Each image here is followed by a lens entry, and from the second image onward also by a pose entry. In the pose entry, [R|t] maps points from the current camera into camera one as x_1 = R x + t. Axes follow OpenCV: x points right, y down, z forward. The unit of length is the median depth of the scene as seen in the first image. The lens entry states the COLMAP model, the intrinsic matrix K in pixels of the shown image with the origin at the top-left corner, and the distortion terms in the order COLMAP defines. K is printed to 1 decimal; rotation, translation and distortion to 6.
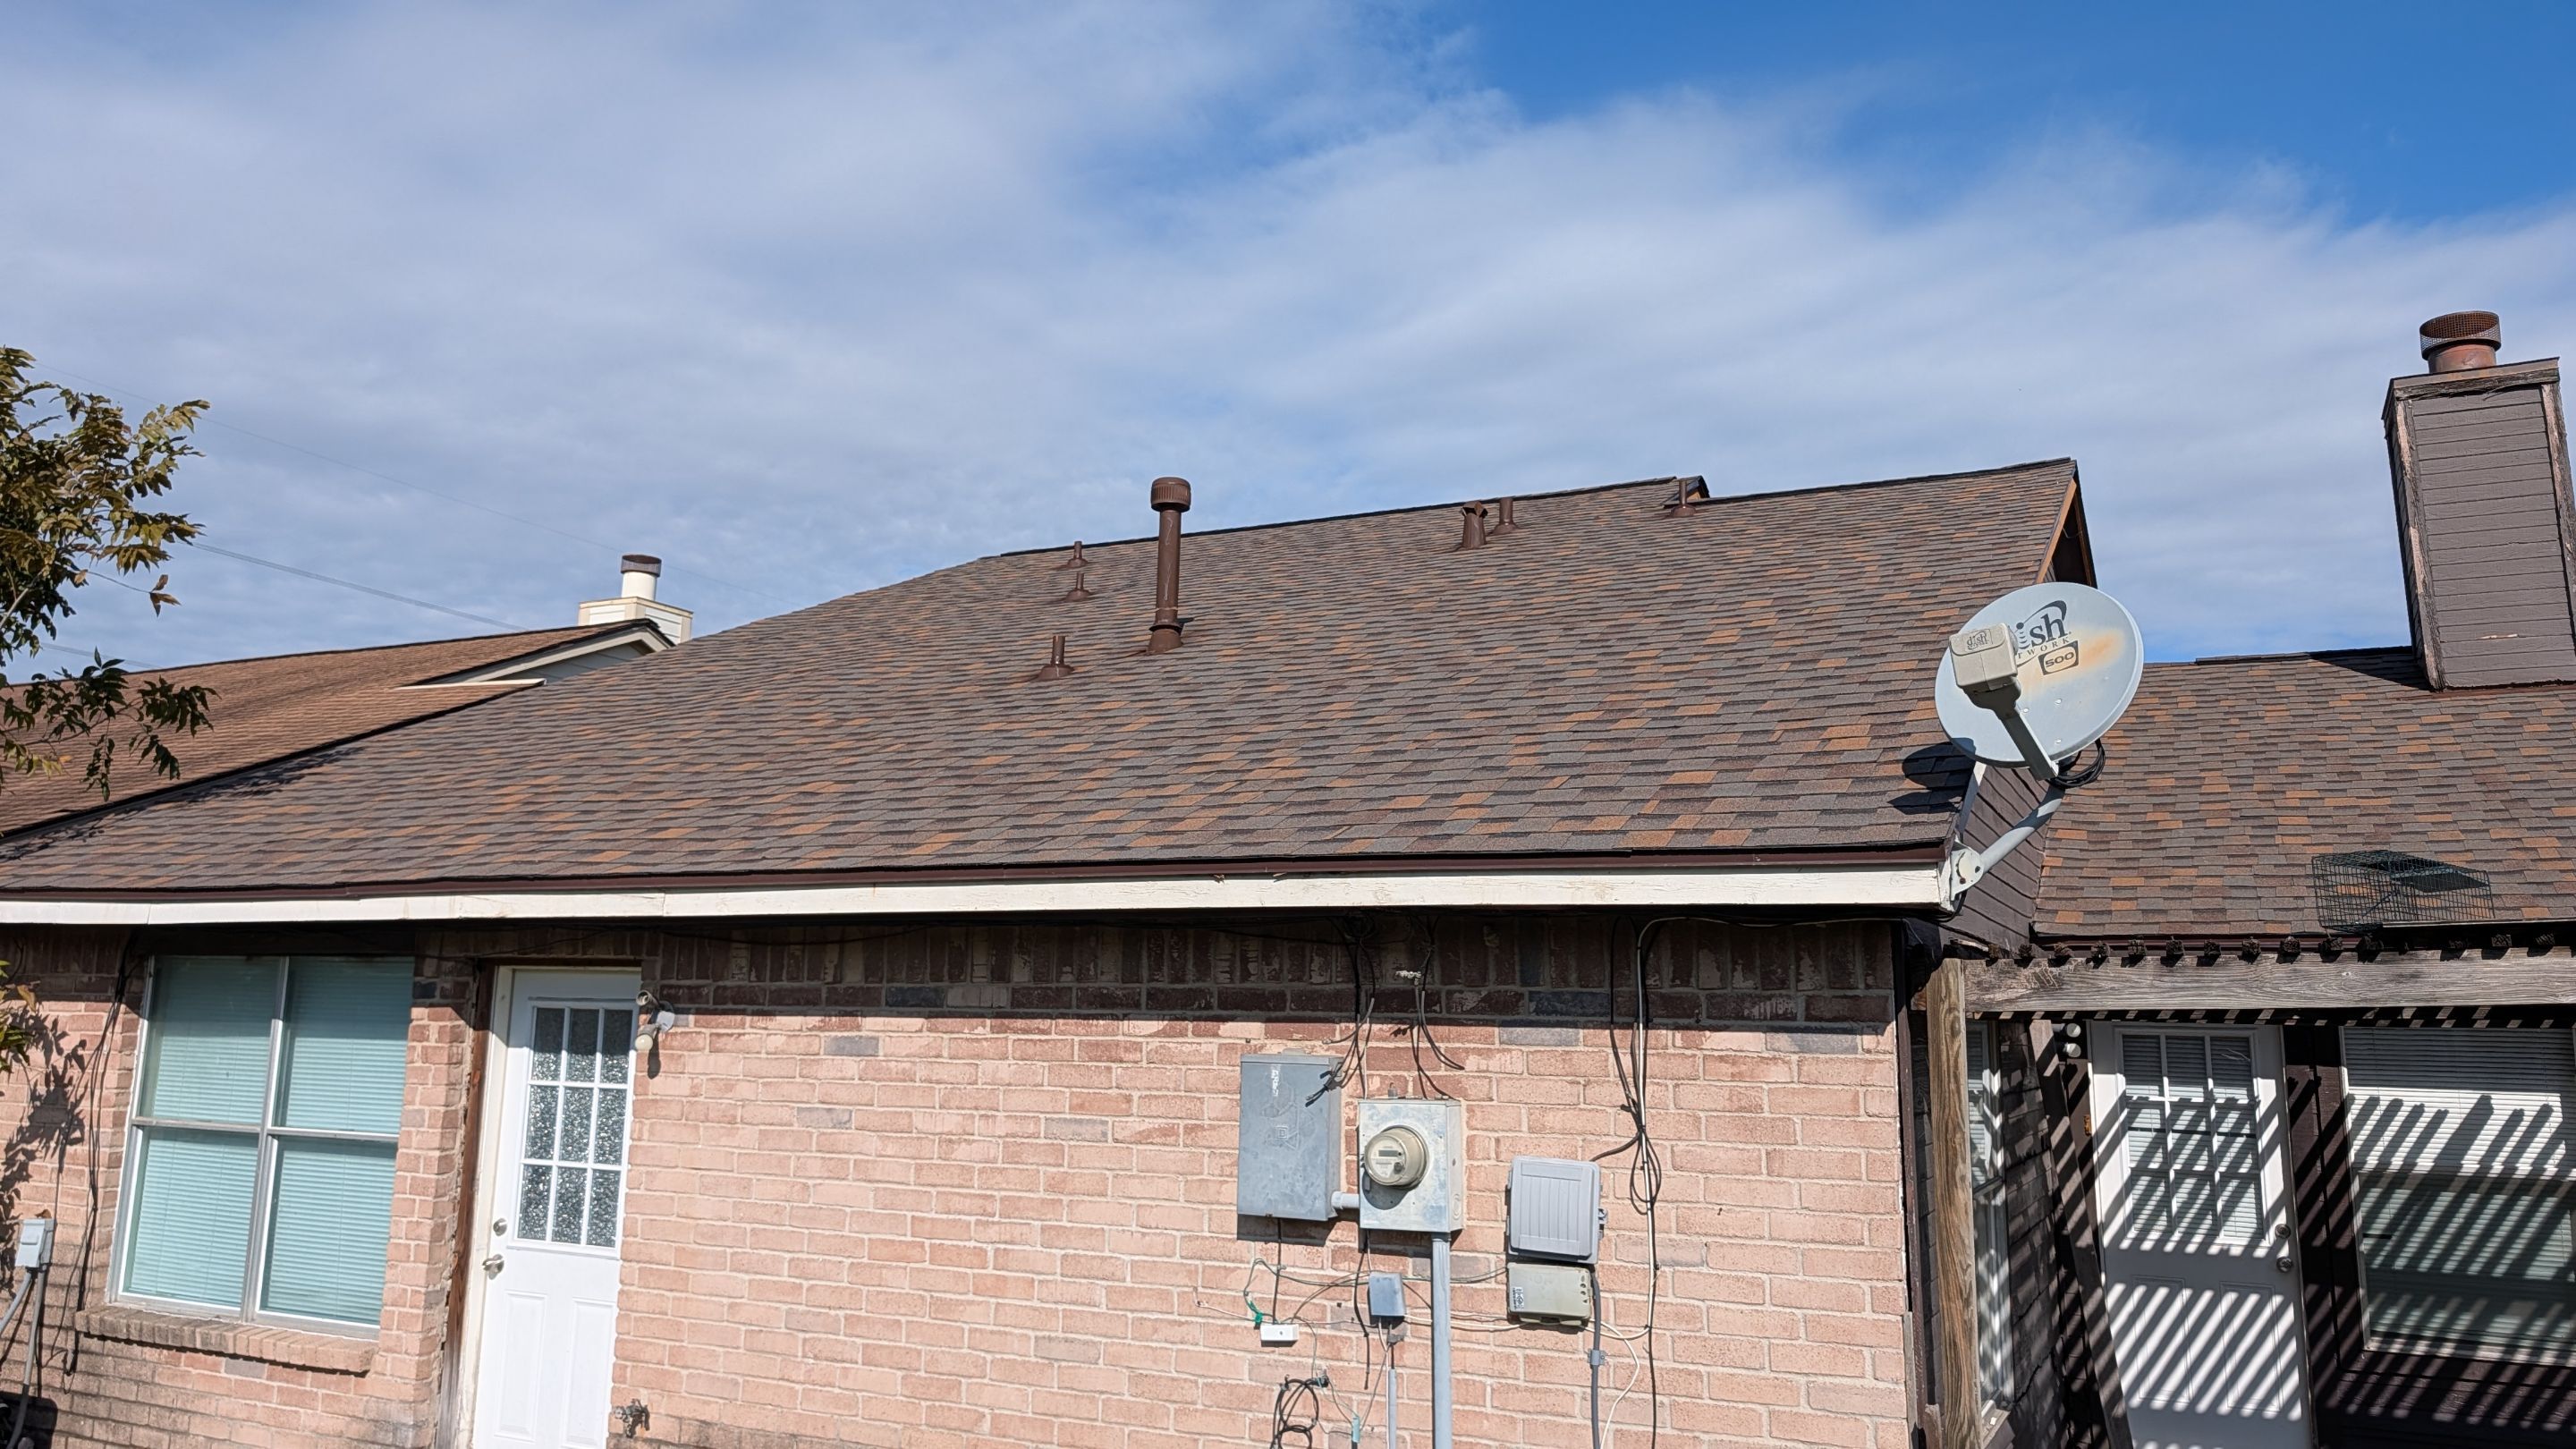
lens RADIAL K [[1863.2, 0, 1303.2], [0, 1863.2, 673.5], [0, 0, 1]] dist [0.010559, -0.000936]
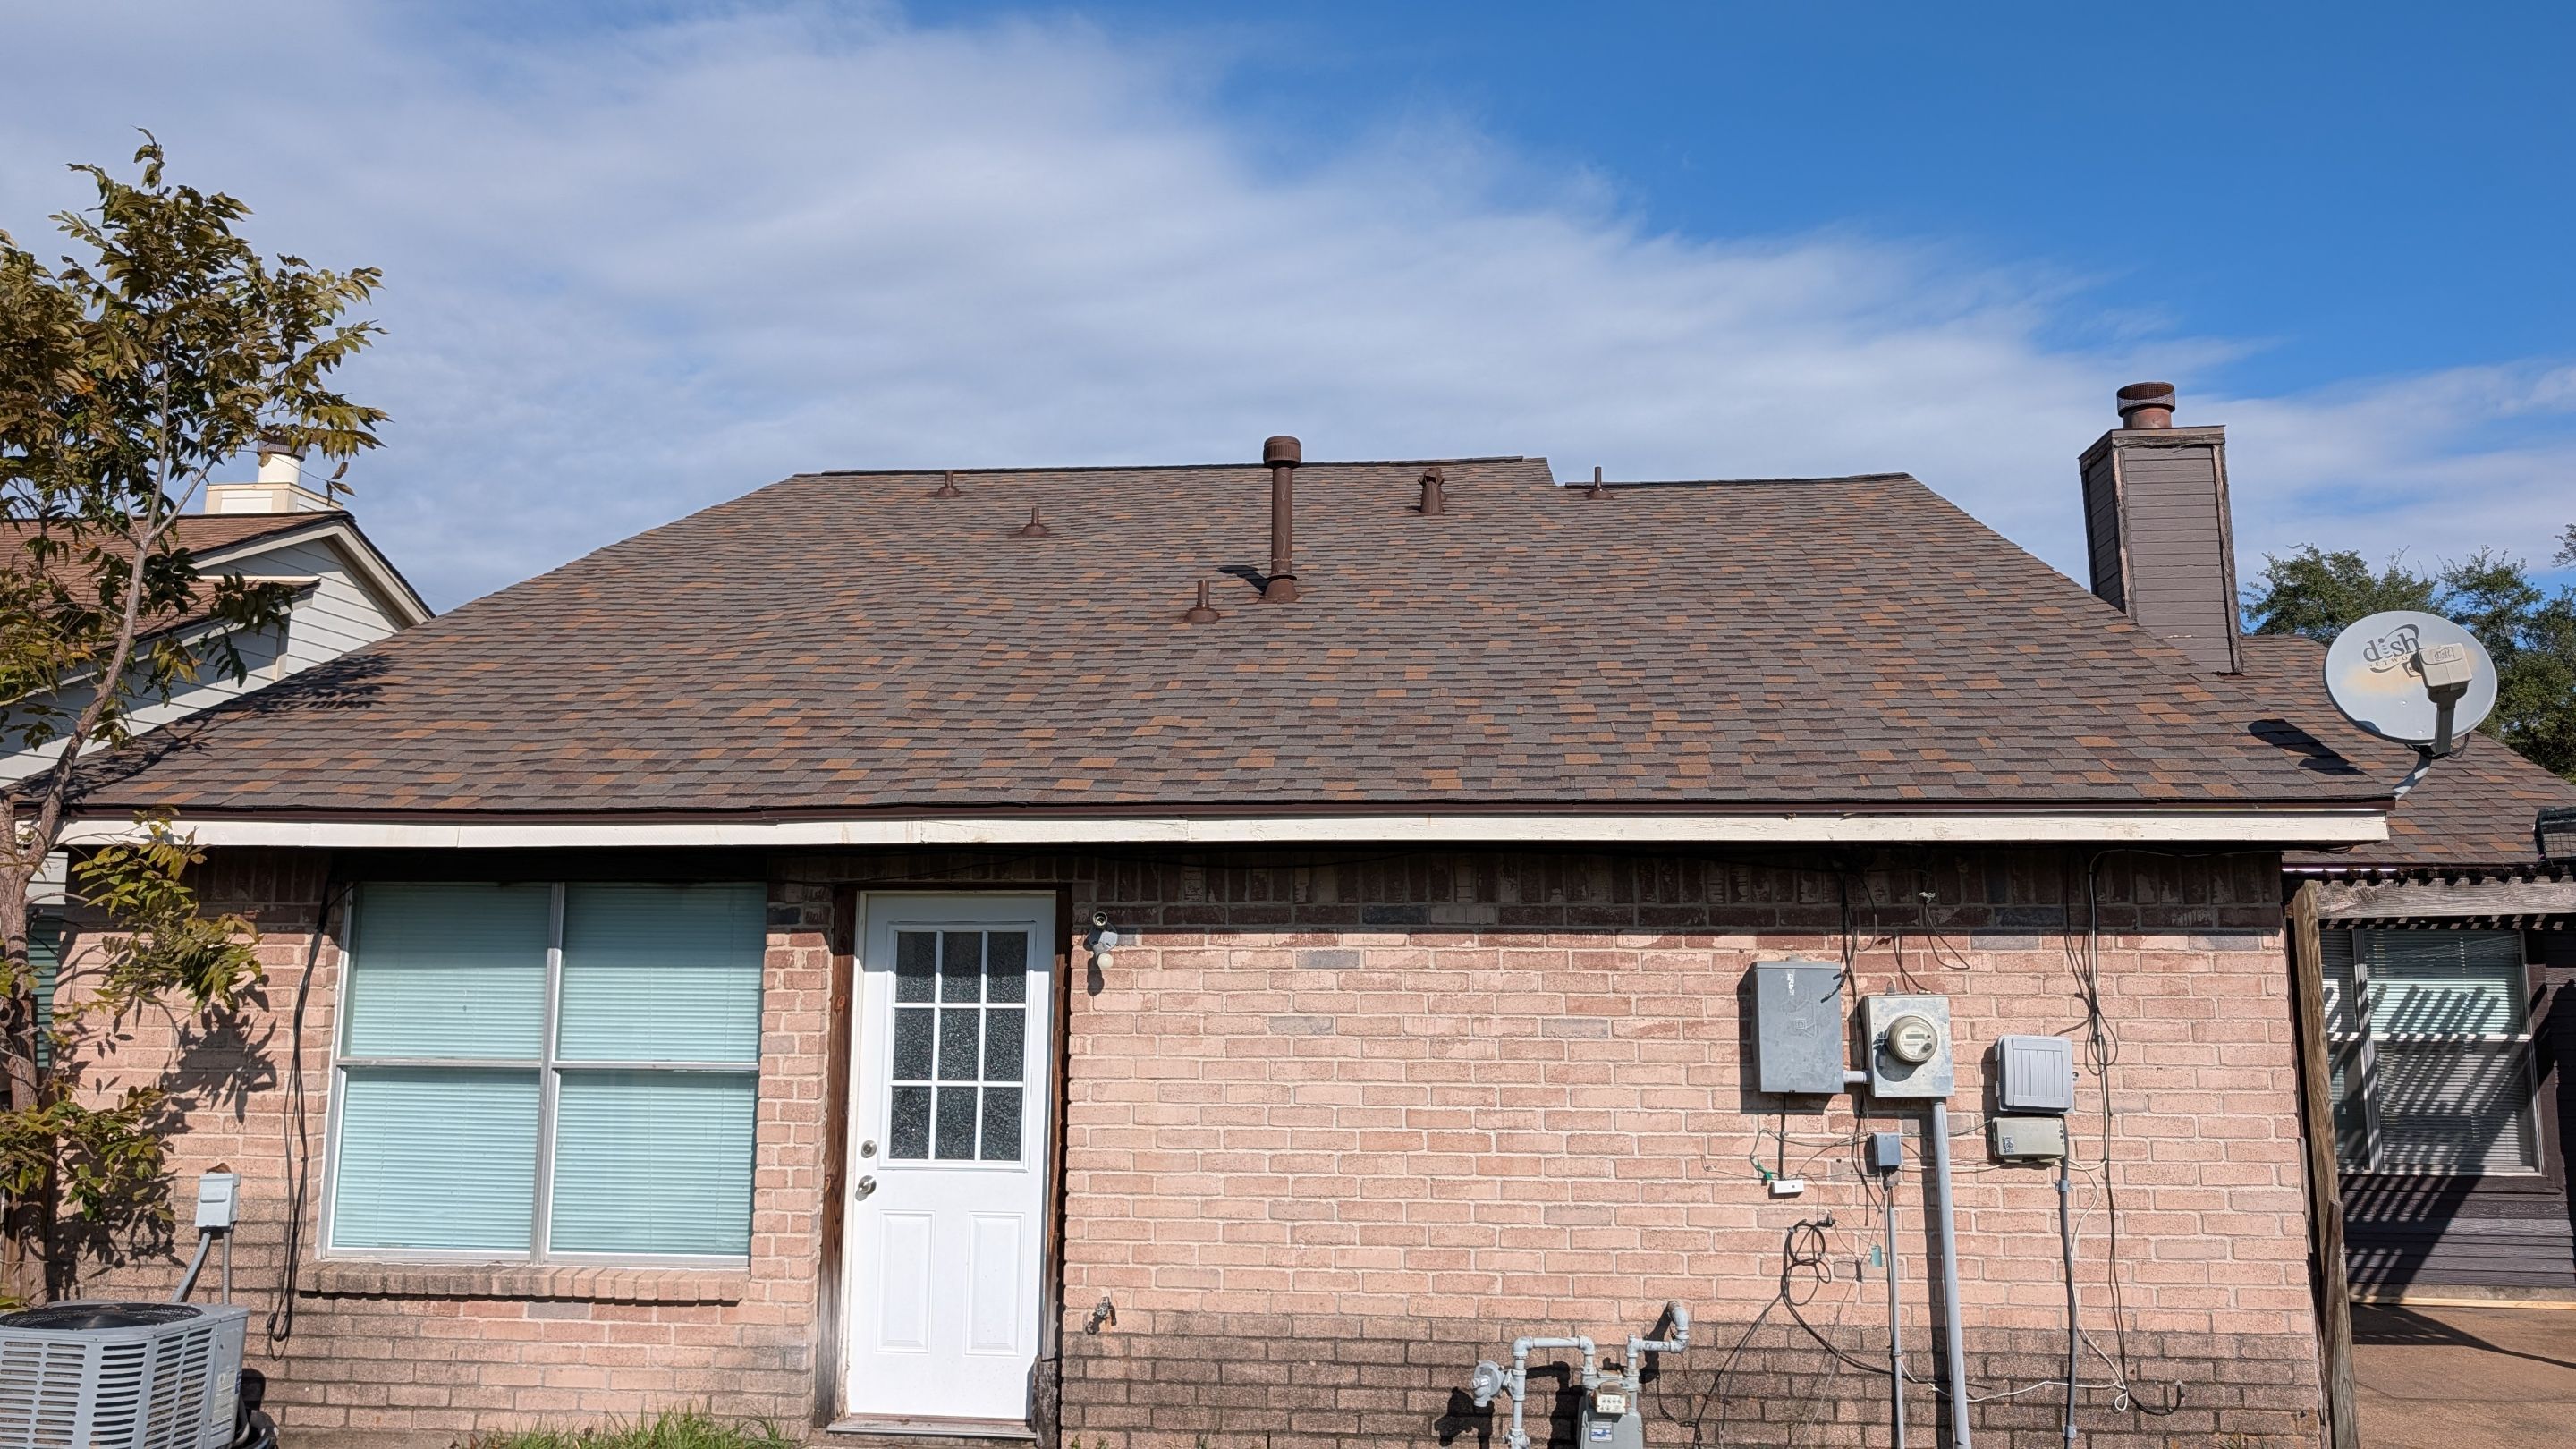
lens RADIAL K [[1871.5, 0, 1327.1], [0, 1871.5, 650.9], [0, 0, 1]] dist [0.024885, -0.022551]
pose [[0.935074, 0.042160, 0.351935, -0.632707], [-0.051408, 0.998534, 0.016969, -0.001997], [-0.350704, -0.033959, 0.935871, -0.028311]]
